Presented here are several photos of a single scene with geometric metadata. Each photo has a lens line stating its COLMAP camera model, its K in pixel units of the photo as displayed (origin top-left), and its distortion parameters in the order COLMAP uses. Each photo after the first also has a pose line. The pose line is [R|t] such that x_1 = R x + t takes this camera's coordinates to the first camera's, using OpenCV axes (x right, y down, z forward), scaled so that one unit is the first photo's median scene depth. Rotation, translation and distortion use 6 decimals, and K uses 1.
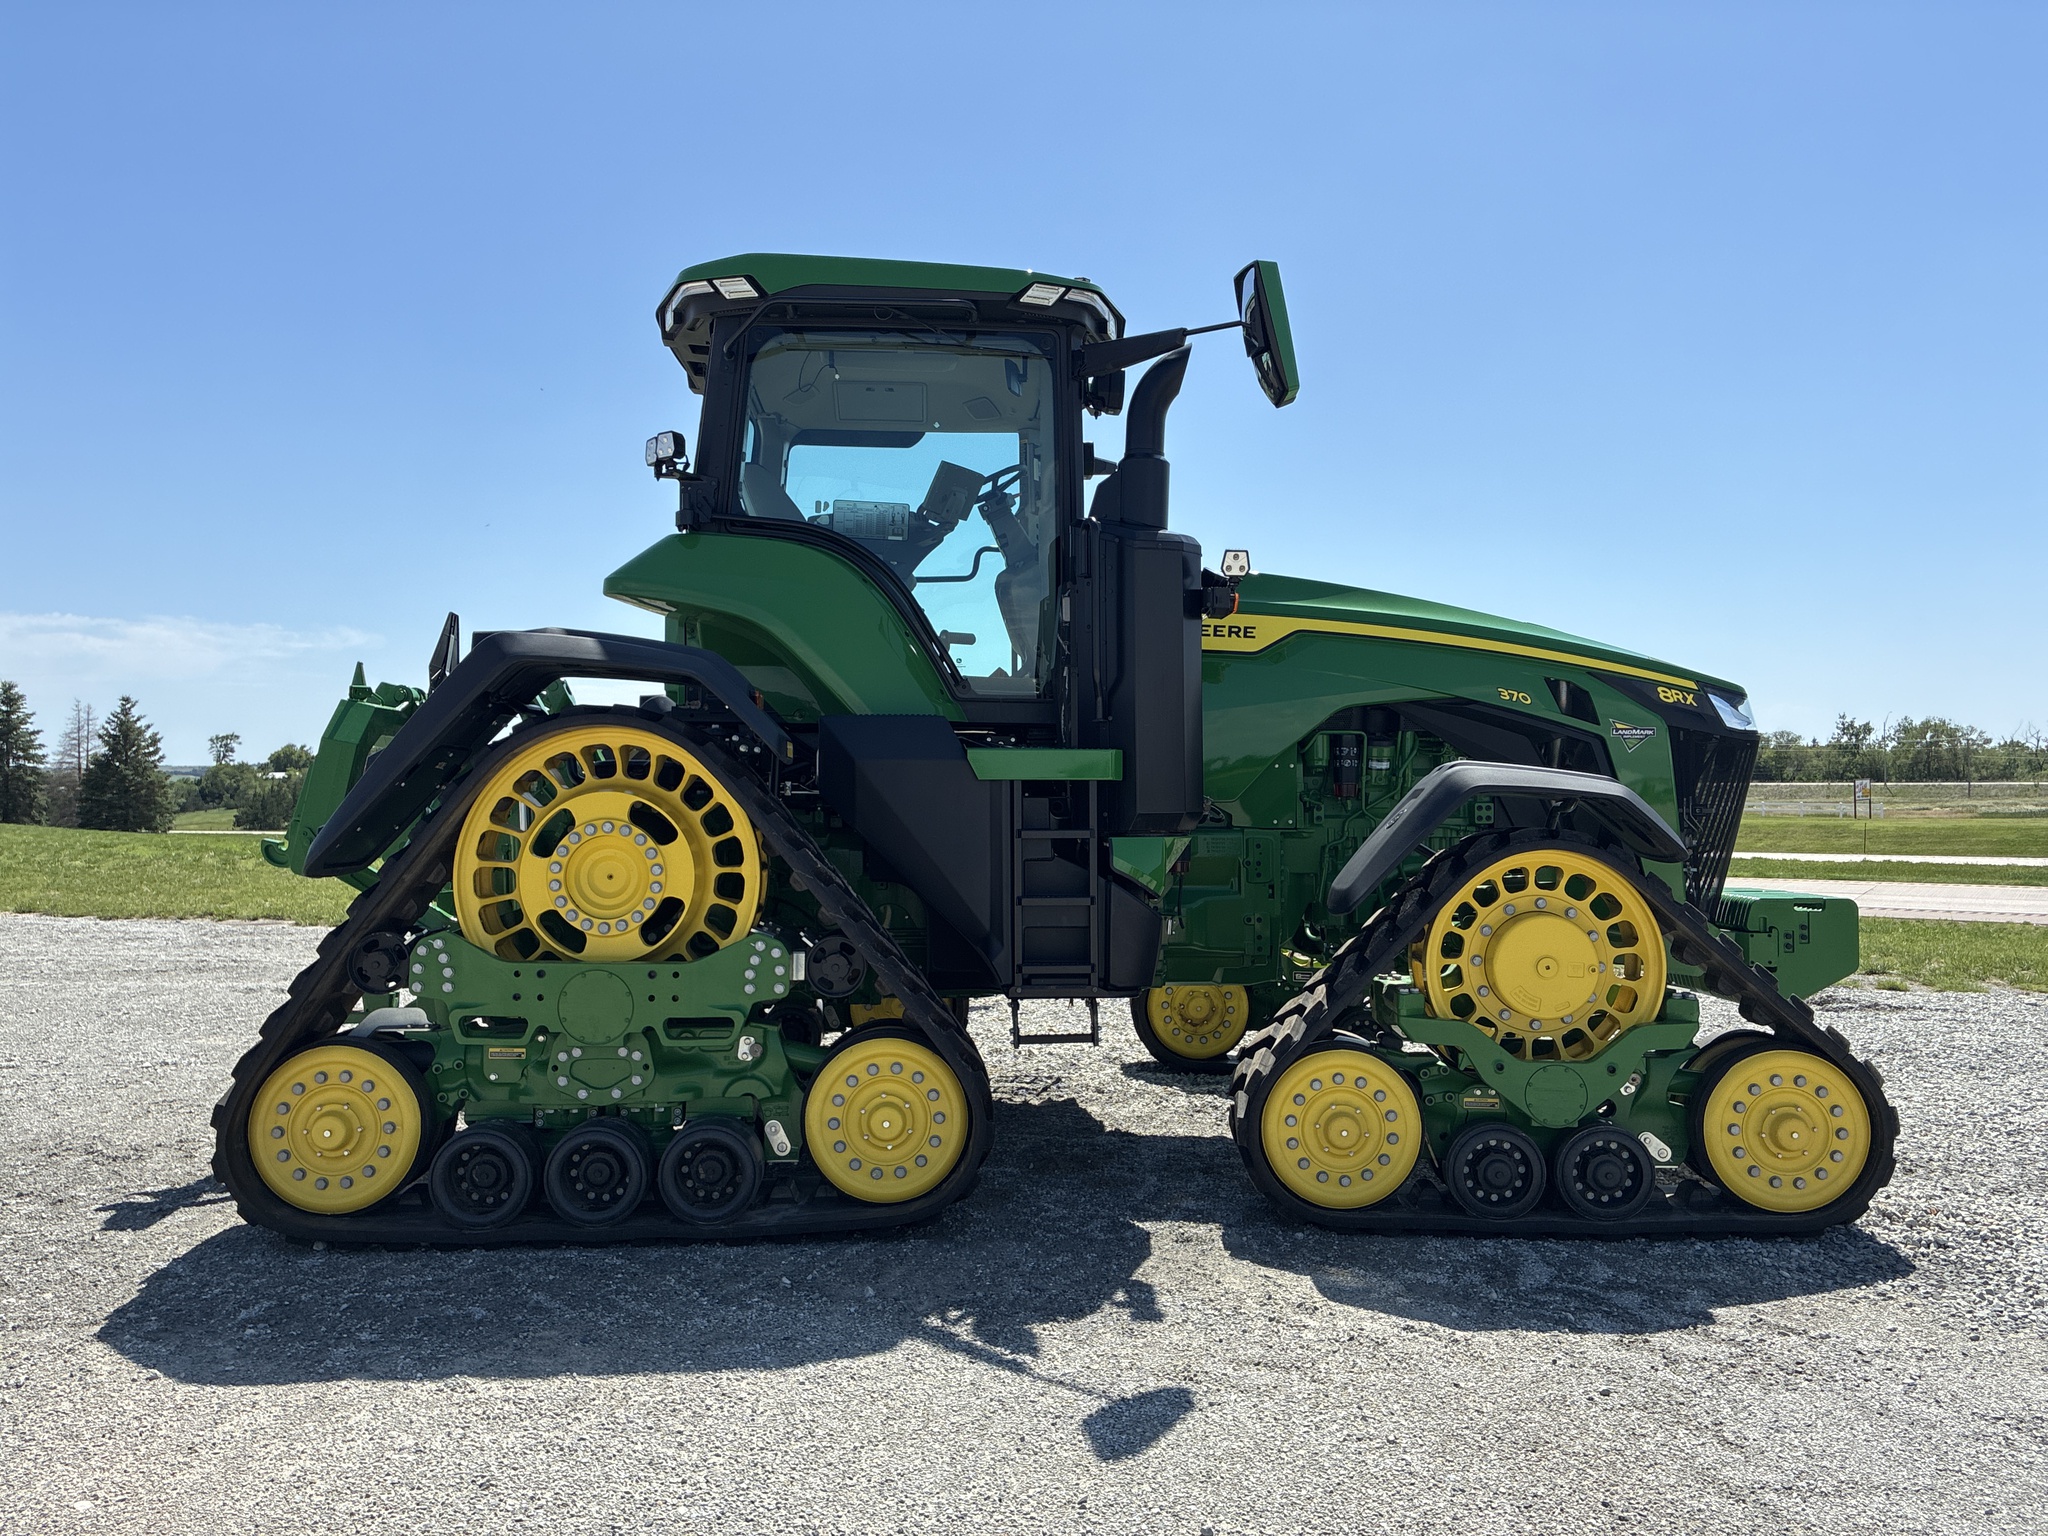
lens RADIAL K [[1571.5, 0, 1030.5], [0, 1571.5, 788.7], [0, 0, 1]] dist [0.029465, 0.001127]
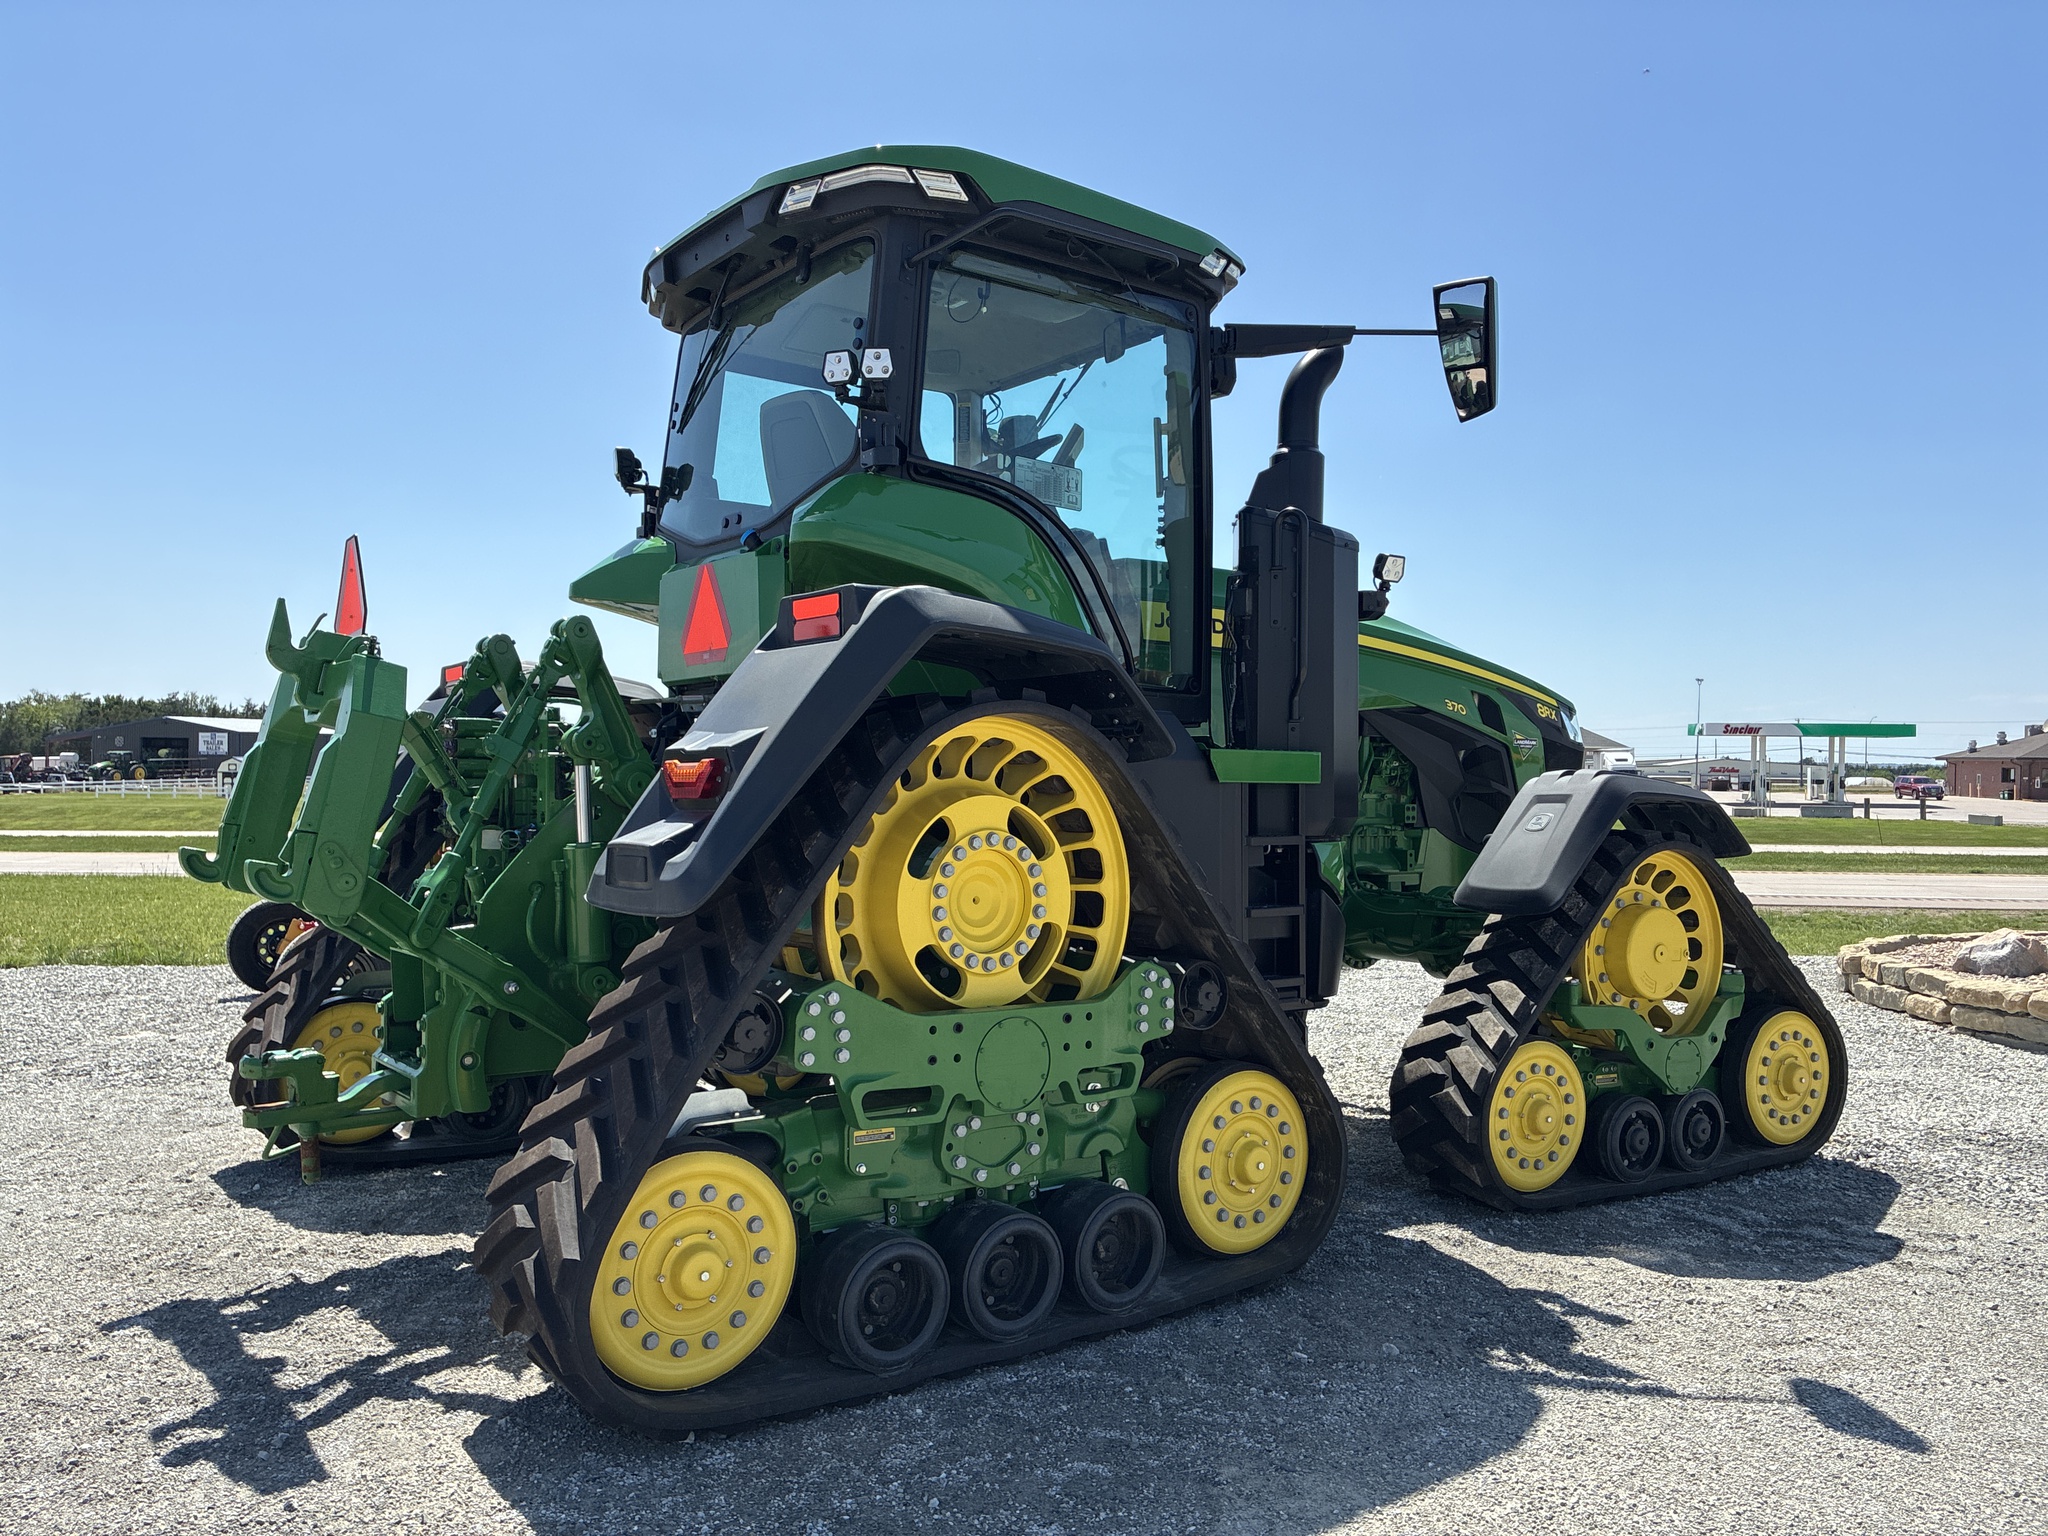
lens RADIAL K [[1571.5, 0, 1030.5], [0, 1571.5, 788.7], [0, 0, 1]] dist [0.029465, 0.001127]
pose [[0.830205, 0.005153, 0.557435, -0.692920], [-0.008587, 0.999957, 0.003547, -0.004233], [-0.557393, -0.007731, 0.830213, 0.322275]]
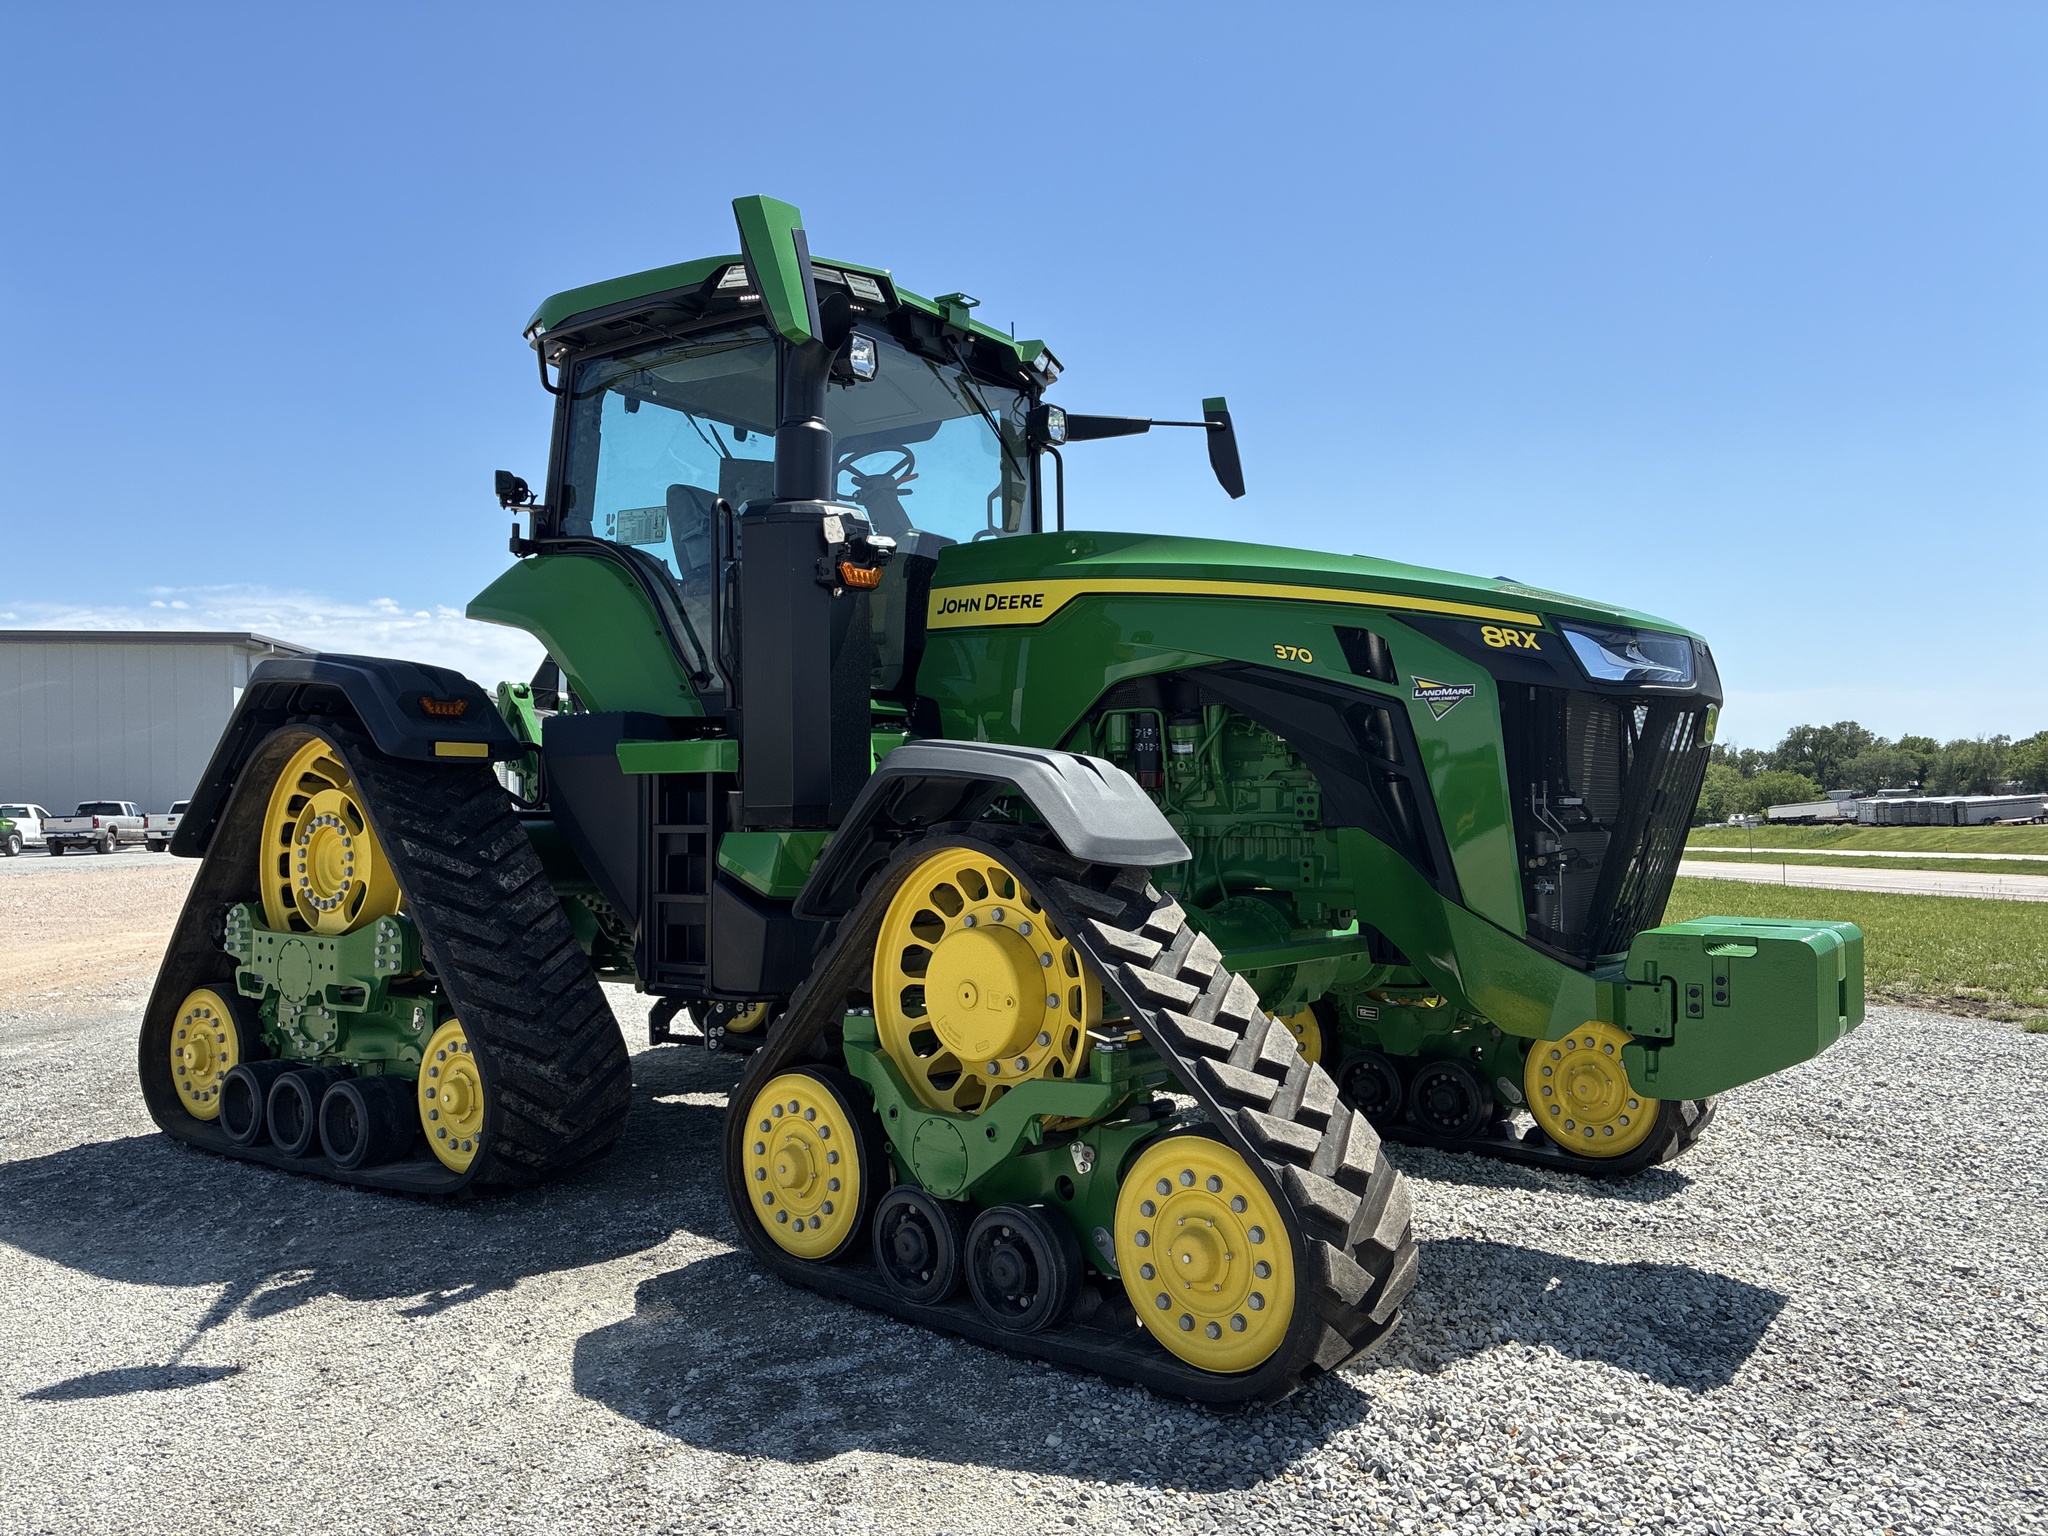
lens RADIAL K [[1579.8, 0, 925.0], [0, 1579.8, 718.0], [0, 0, 1]] dist [-0.000915, -0.002760]
pose [[0.764607, -0.043044, -0.643058, 0.837754], [0.007773, 0.998311, -0.057581, 0.019585], [0.644450, 0.039028, 0.763650, 0.377496]]
